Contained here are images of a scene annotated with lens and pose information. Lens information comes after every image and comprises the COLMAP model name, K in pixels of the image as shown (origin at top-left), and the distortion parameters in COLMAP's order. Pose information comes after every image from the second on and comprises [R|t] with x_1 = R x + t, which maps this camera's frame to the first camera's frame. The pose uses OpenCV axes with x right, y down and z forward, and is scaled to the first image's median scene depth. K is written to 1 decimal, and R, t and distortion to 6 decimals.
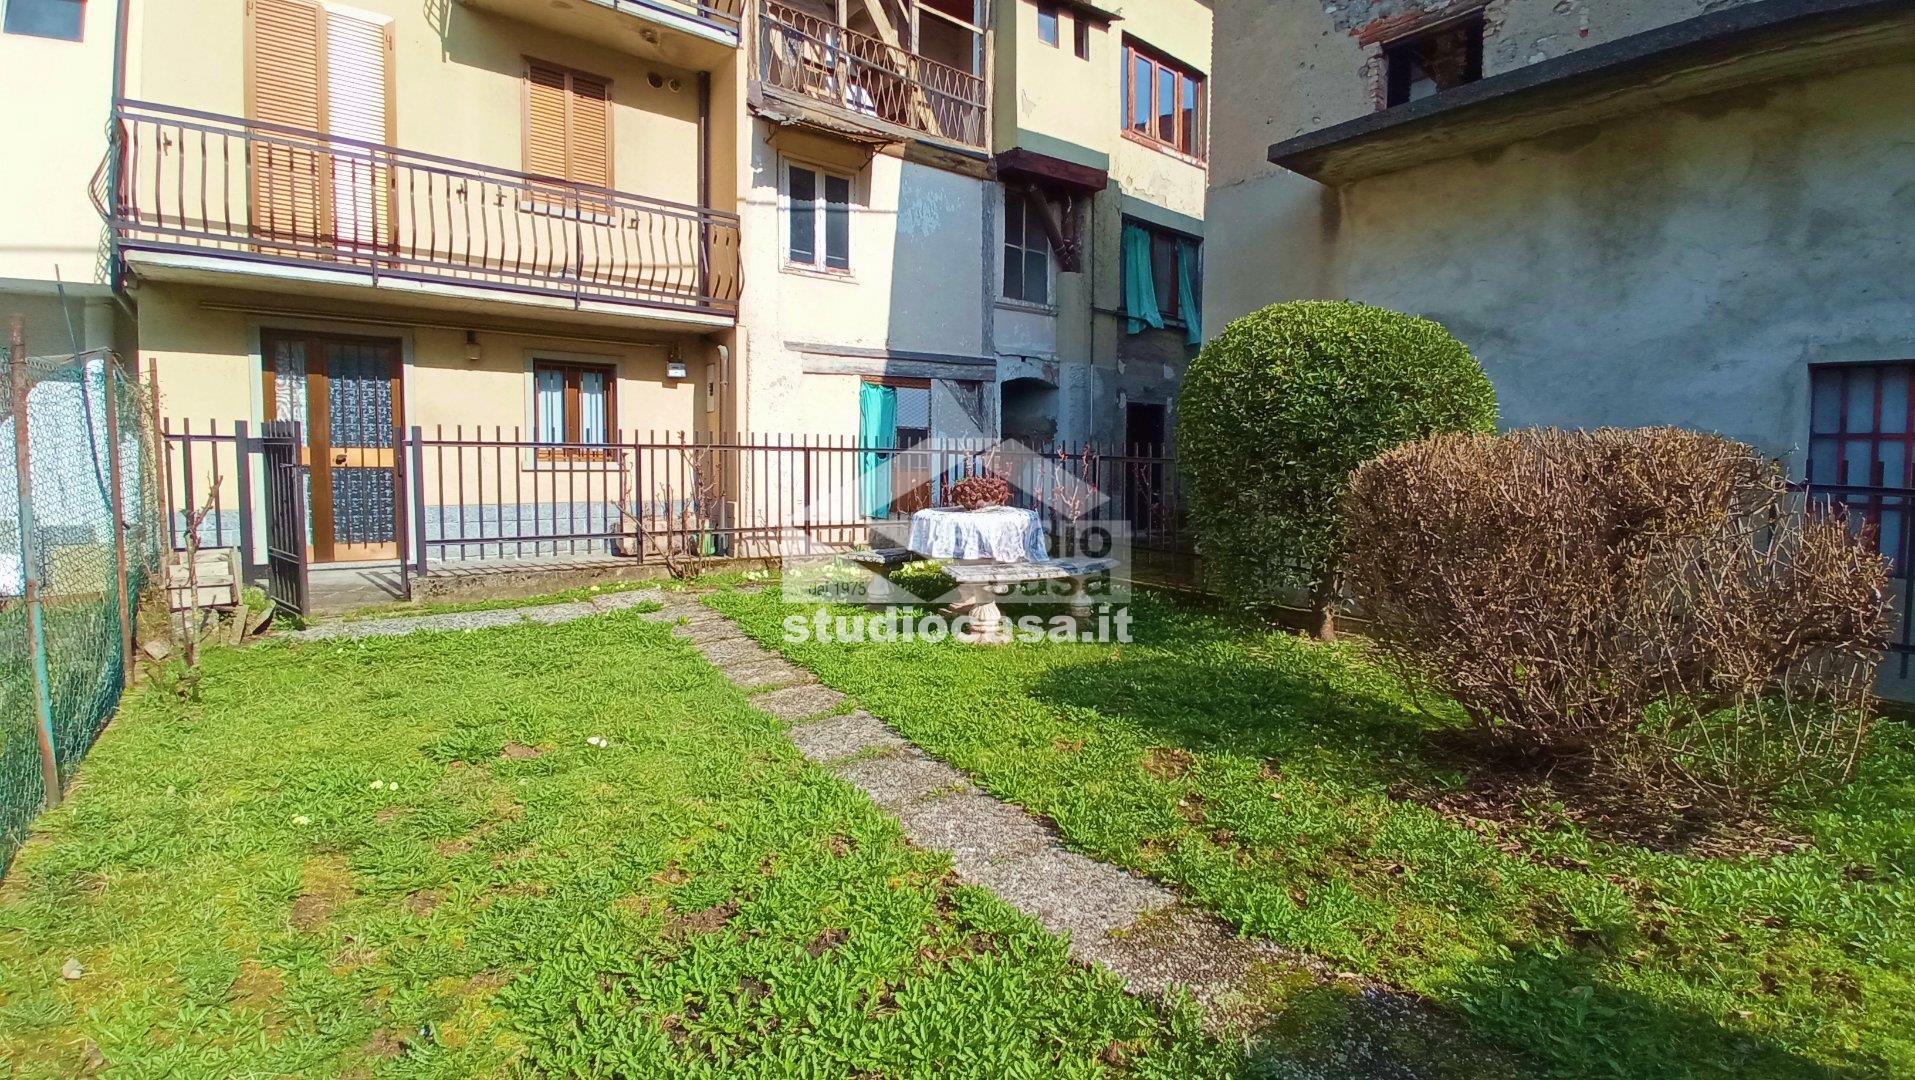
lens RADIAL K [[877.7, 0, 973.9], [0, 877.7, 527.5], [0, 0, 1]] dist [-0.036110, 0.005715]
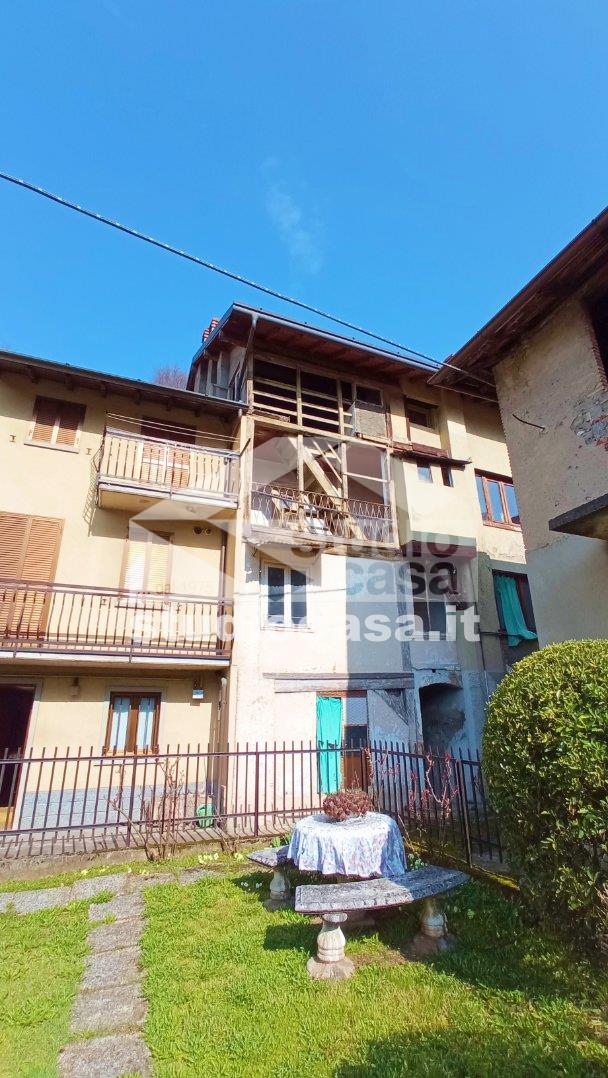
lens RADIAL K [[494.1, 0, 314.3], [0, 494.1, 532.8], [0, 0, 1]] dist [-0.036110, 0.005715]
pose [[0.960051, -0.124603, -0.250551, 0.120861], [0.006730, 0.905409, -0.424487, -0.062520], [0.279743, 0.405843, 0.870078, 0.150549]]
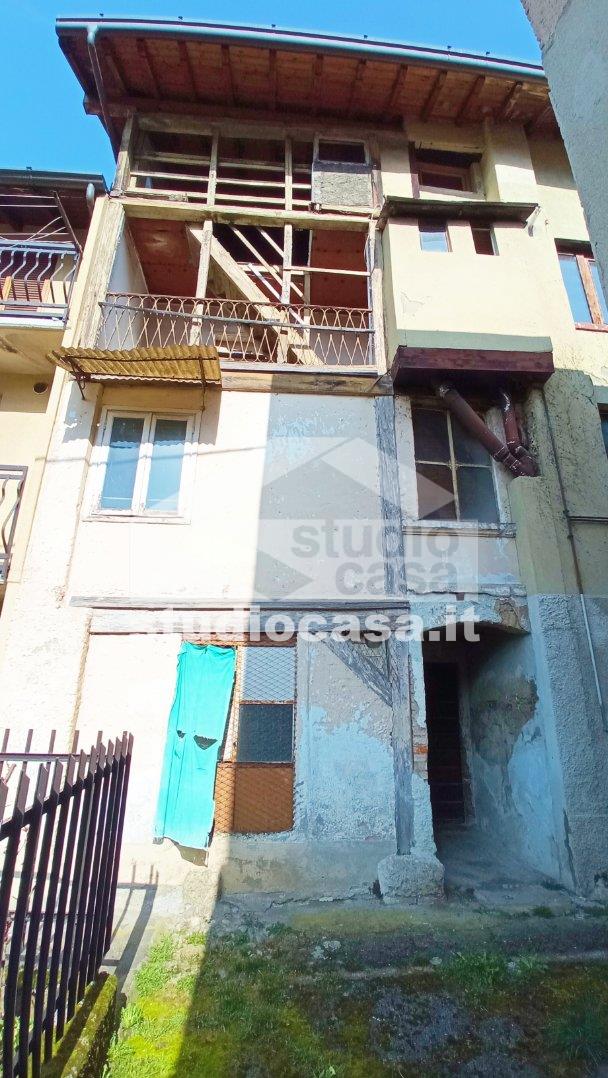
lens RADIAL K [[494.1, 0, 309.0], [0, 494.1, 522.4], [0, 0, 1]] dist [-0.036110, 0.005715]
pose [[0.814185, -0.200259, -0.544977, 0.227505], [-0.044626, 0.914273, -0.402633, -0.096734], [0.578889, 0.352137, 0.735450, 0.738695]]
